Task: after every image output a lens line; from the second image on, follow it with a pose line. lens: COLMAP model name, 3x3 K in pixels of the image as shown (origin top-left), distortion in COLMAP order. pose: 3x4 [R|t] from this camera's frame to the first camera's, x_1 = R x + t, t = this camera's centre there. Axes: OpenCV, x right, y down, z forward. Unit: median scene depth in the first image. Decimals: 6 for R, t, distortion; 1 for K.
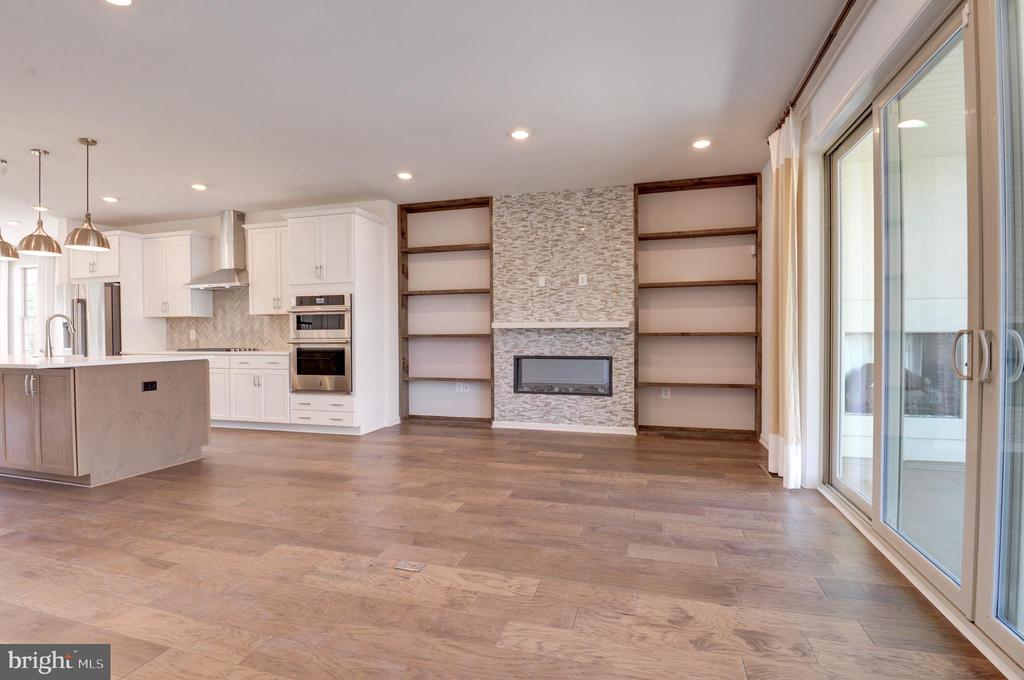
lens RADIAL K [[479.5, 0, 518.9], [0, 479.5, 342.6], [0, 0, 1]] dist [-0.003095, -0.008588]
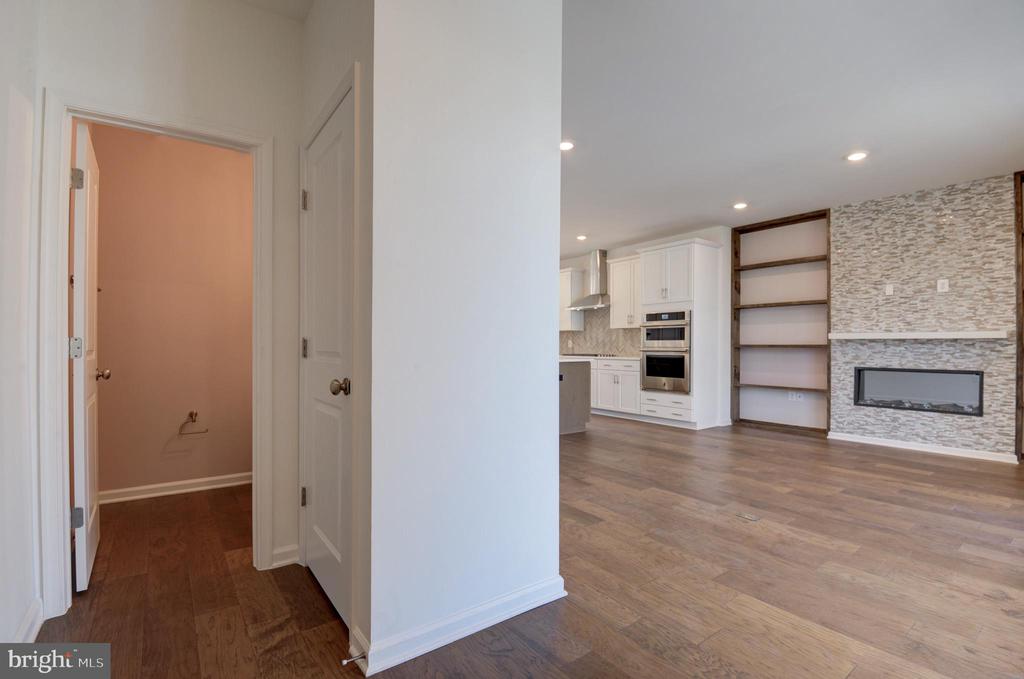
lens RADIAL K [[470.5, 0, 534.8], [0, 470.5, 345.8], [0, 0, 1]] dist [-0.003335, -0.021460]
pose [[0.809619, 0.007489, -0.586908, 0.022332], [-0.015249, 0.999849, -0.008278, 0.002040], [0.586758, 0.015652, 0.809611, -0.164704]]
